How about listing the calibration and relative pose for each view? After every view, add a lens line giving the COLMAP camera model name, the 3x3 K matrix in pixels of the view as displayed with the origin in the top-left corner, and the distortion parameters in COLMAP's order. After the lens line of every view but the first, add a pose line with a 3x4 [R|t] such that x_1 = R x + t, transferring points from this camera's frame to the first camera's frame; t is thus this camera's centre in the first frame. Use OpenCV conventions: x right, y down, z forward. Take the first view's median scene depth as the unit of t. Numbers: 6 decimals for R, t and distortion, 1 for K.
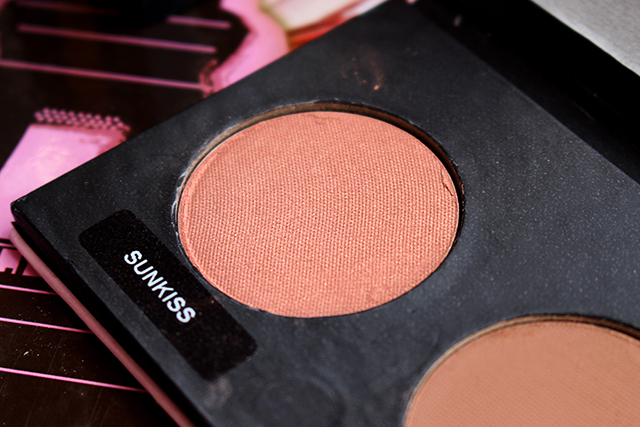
lens RADIAL K [[1706.1, 0, 316.8], [0, 1706.1, 215.2], [0, 0, 1]] dist [0.004036, 0.000000]
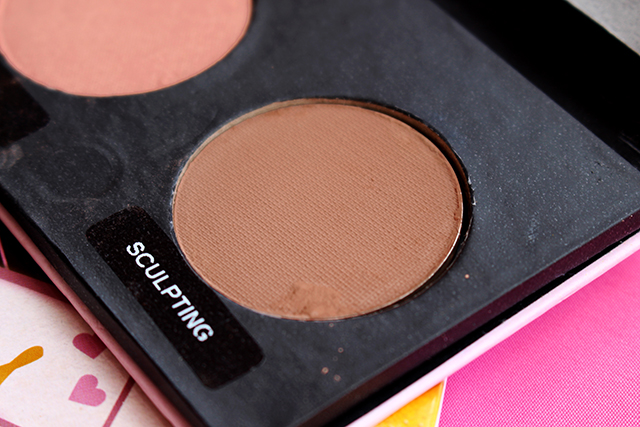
lens RADIAL K [[1706.1, 0, 323.2], [0, 1706.1, 214.8], [0, 0, 1]] dist [0.004036, 0.000000]
pose [[0.999825, 0.018293, 0.003902, 0.135021], [-0.018314, 0.999816, 0.005621, 0.127095], [-0.003798, -0.005692, 0.999977, -0.089946]]
